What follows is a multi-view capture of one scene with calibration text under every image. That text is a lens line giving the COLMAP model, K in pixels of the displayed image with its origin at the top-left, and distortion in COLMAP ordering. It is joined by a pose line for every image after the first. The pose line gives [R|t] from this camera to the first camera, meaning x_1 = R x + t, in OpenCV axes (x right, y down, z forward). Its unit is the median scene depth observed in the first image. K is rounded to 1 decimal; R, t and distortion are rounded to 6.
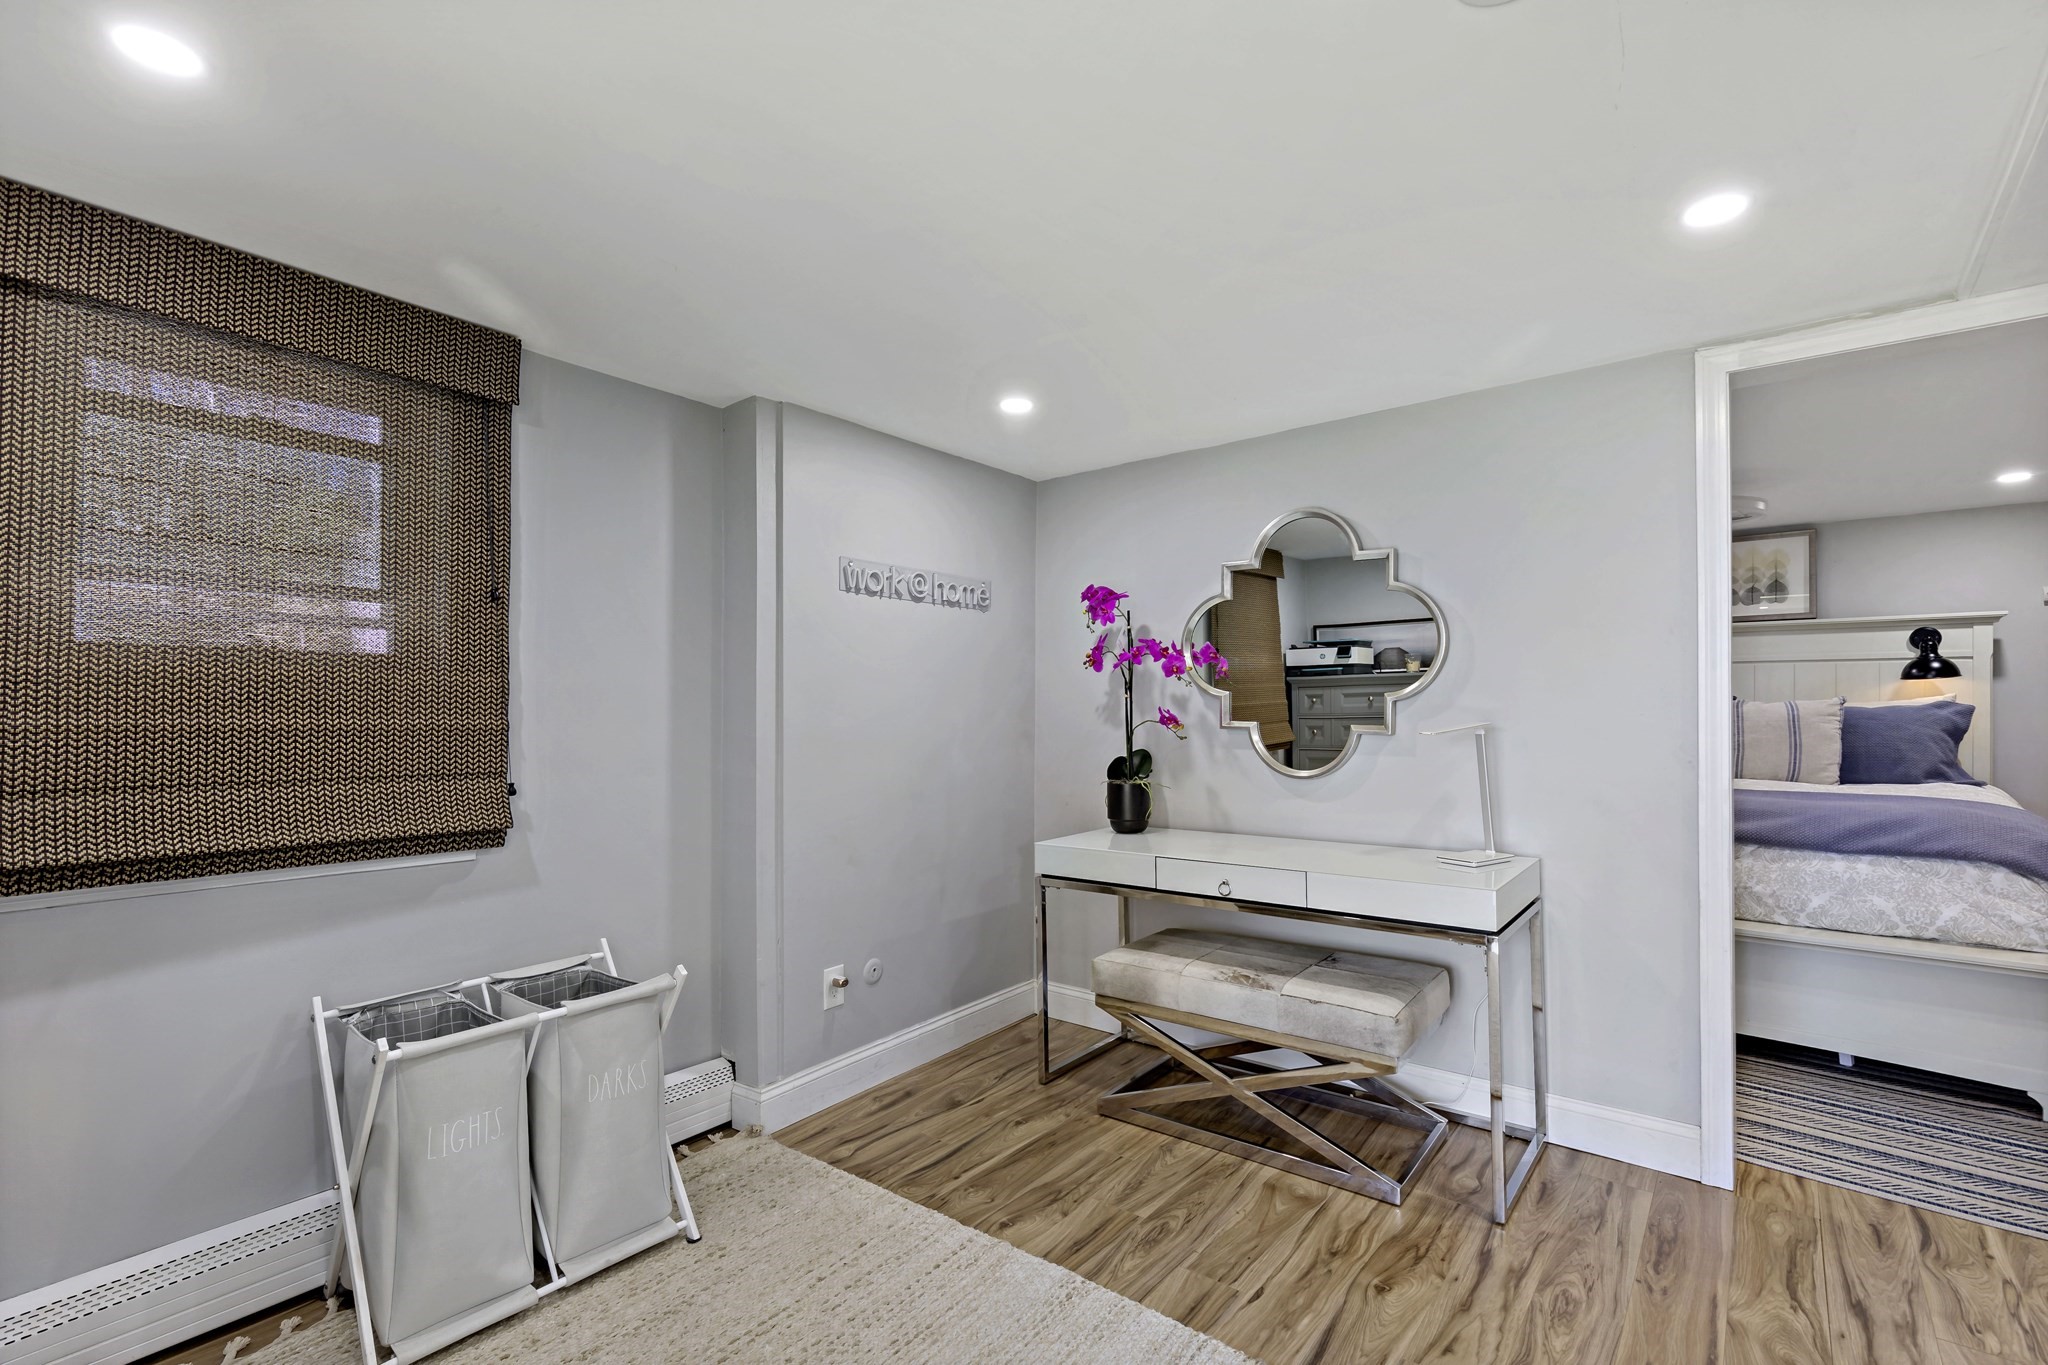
lens RADIAL K [[933.8, 0, 1025.7], [0, 933.8, 692.5], [0, 0, 1]] dist [0.013887, -0.003839]
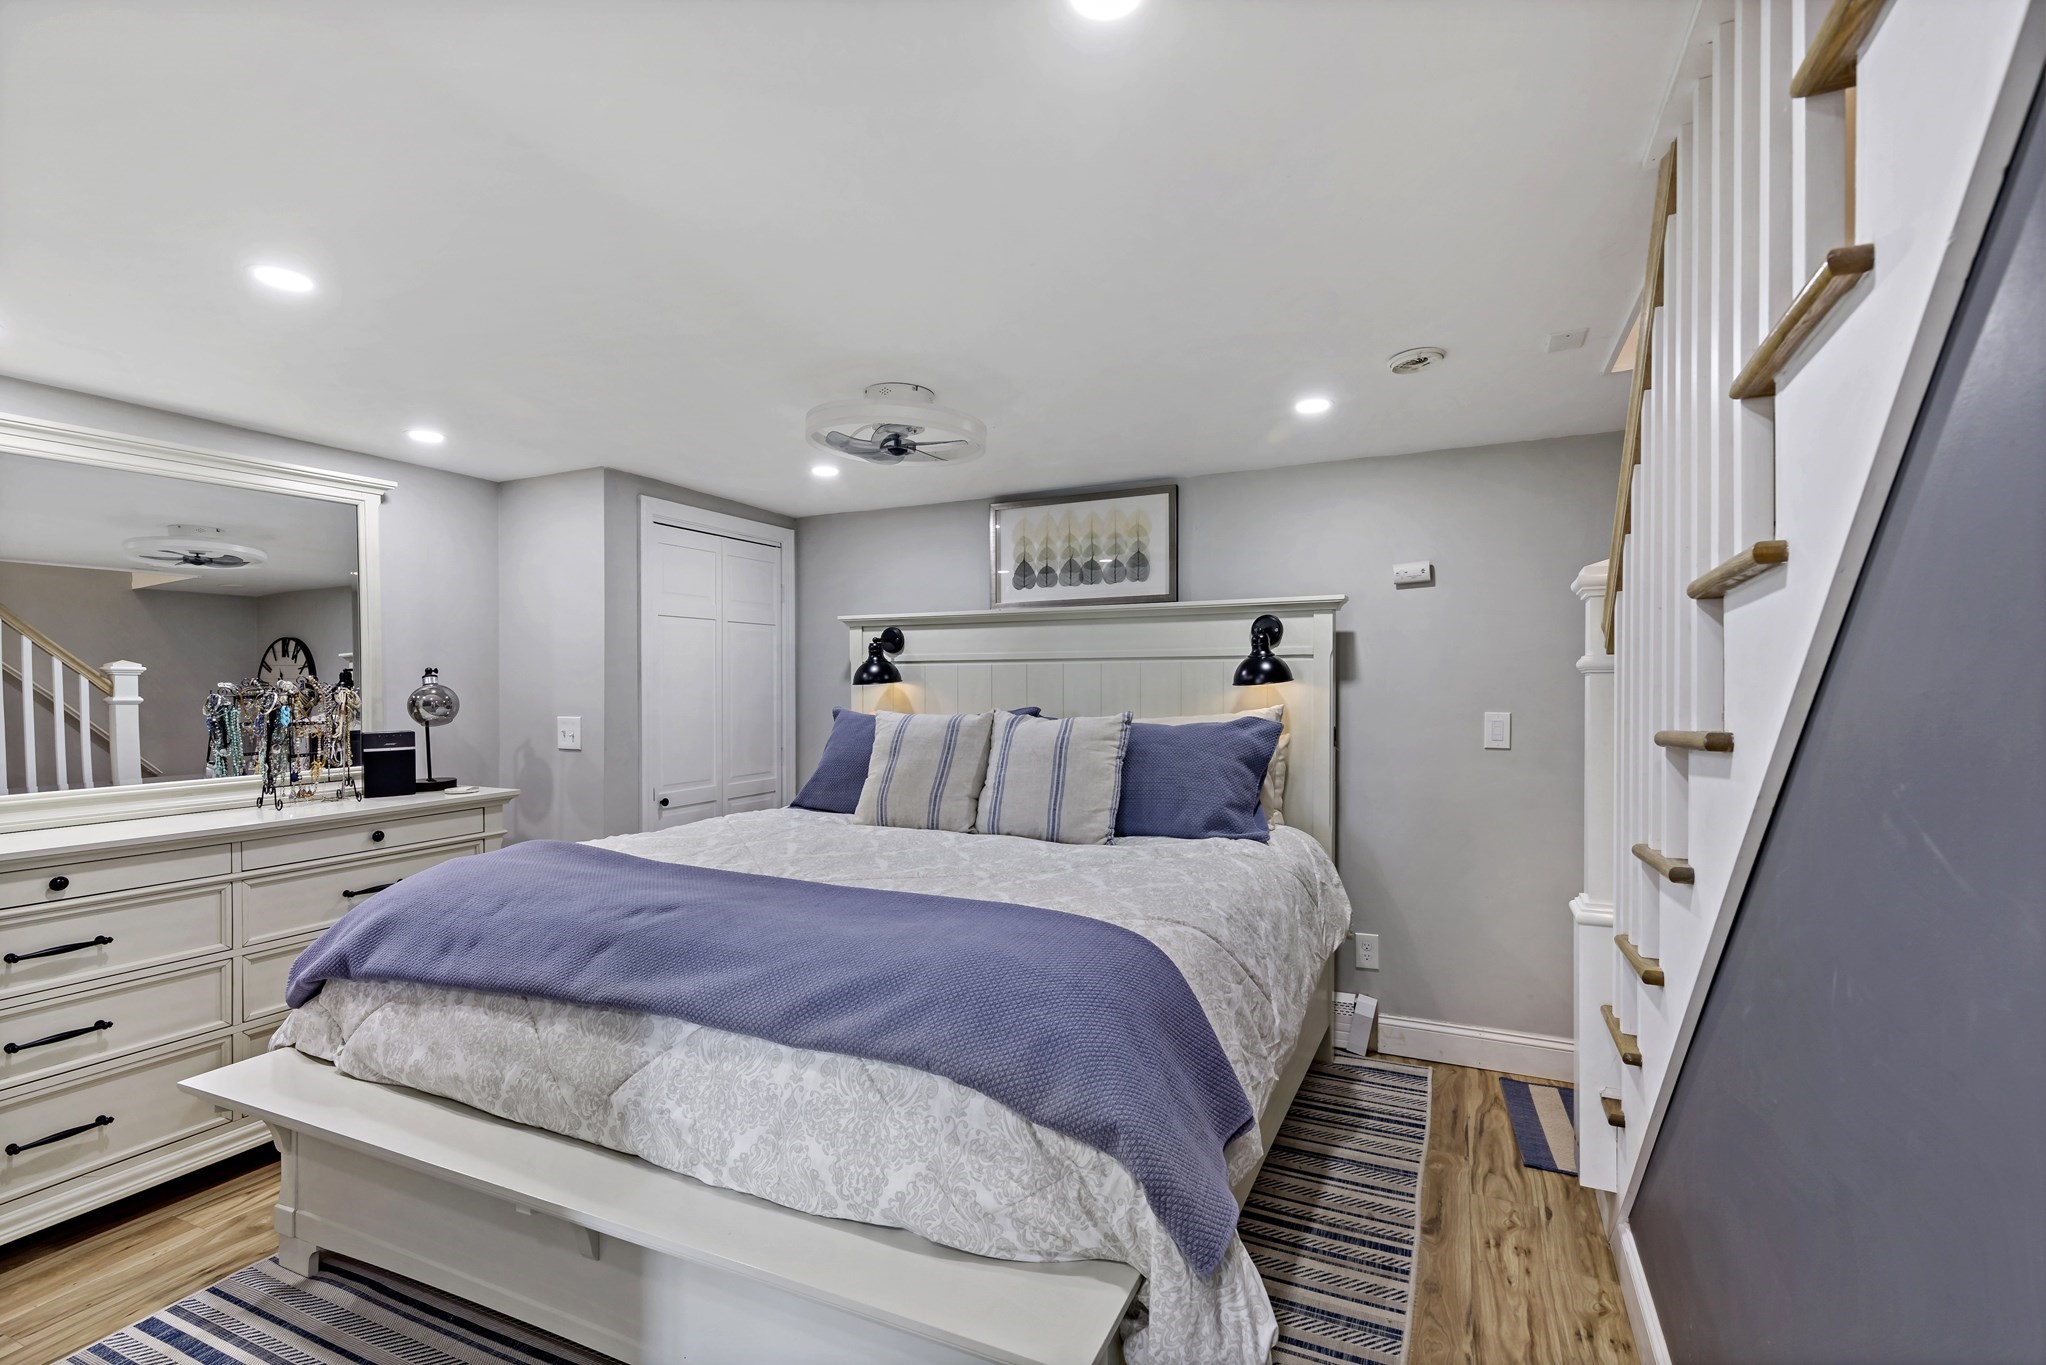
lens RADIAL K [[932.9, 0, 1022.8], [0, 932.9, 684.2], [0, 0, 1]] dist [0.013887, -0.003839]
pose [[0.971037, -0.003609, 0.238903, 0.619273], [0.000863, 0.999932, 0.011597, -0.024263], [-0.238928, -0.011055, 0.970974, 0.337528]]
